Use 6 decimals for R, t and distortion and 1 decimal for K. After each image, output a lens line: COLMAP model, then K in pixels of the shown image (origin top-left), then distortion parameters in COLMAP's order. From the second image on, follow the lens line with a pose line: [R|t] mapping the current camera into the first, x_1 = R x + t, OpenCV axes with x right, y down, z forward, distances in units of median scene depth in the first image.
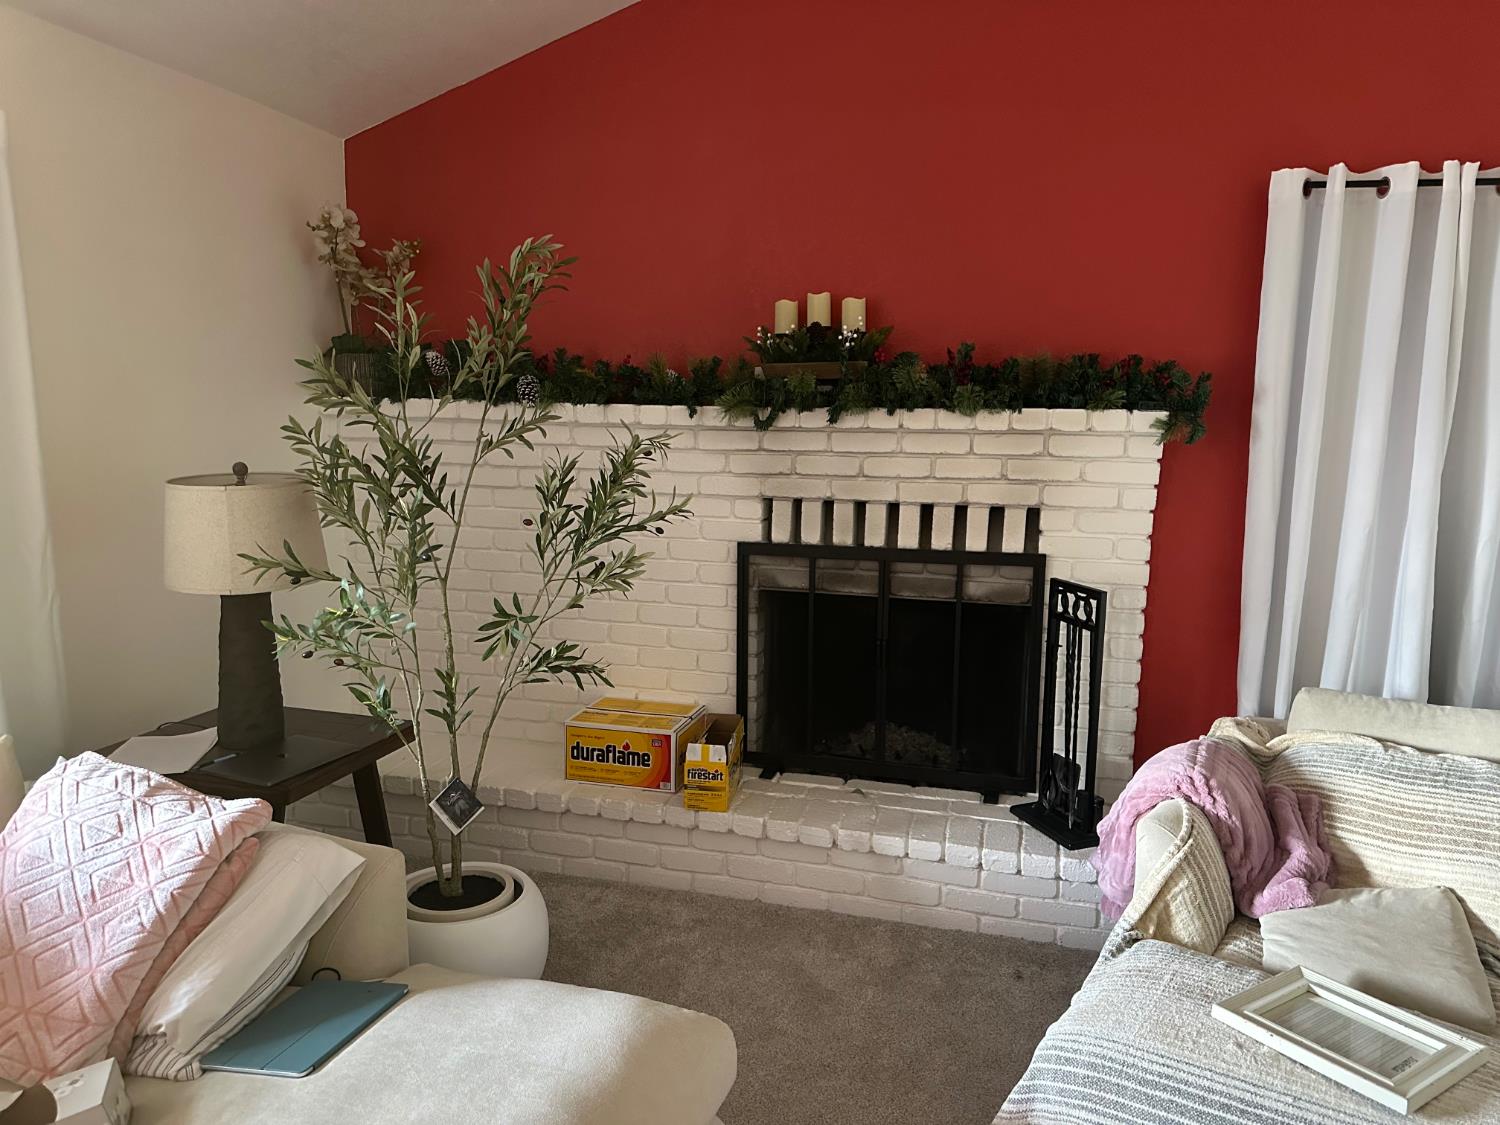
lens RADIAL K [[1052.0, 0, 734.1], [0, 1052.0, 579.1], [0, 0, 1]] dist [0.124371, -0.200939]
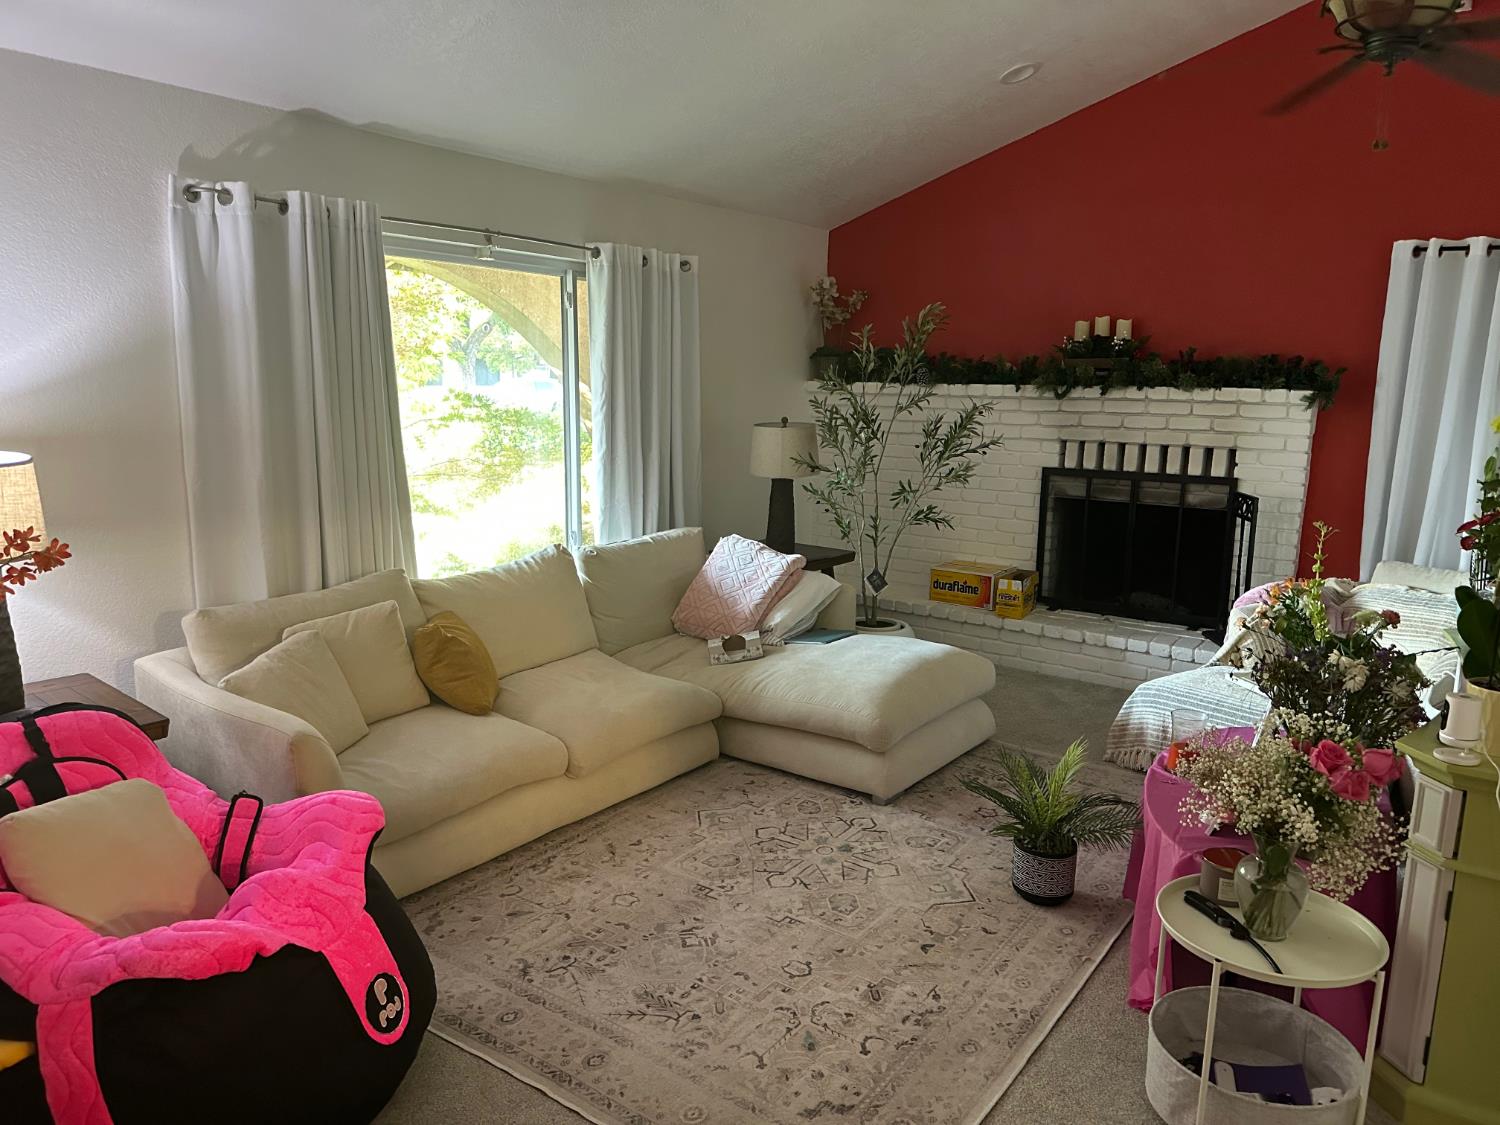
lens RADIAL K [[1052.0, 0, 734.1], [0, 1052.0, 579.1], [0, 0, 1]] dist [0.124371, -0.200939]
pose [[0.934959, 0.066955, -0.348379, 0.159041], [-0.053515, 0.997409, 0.048071, 0.095697], [0.350695, -0.026301, 0.936120, -0.819953]]
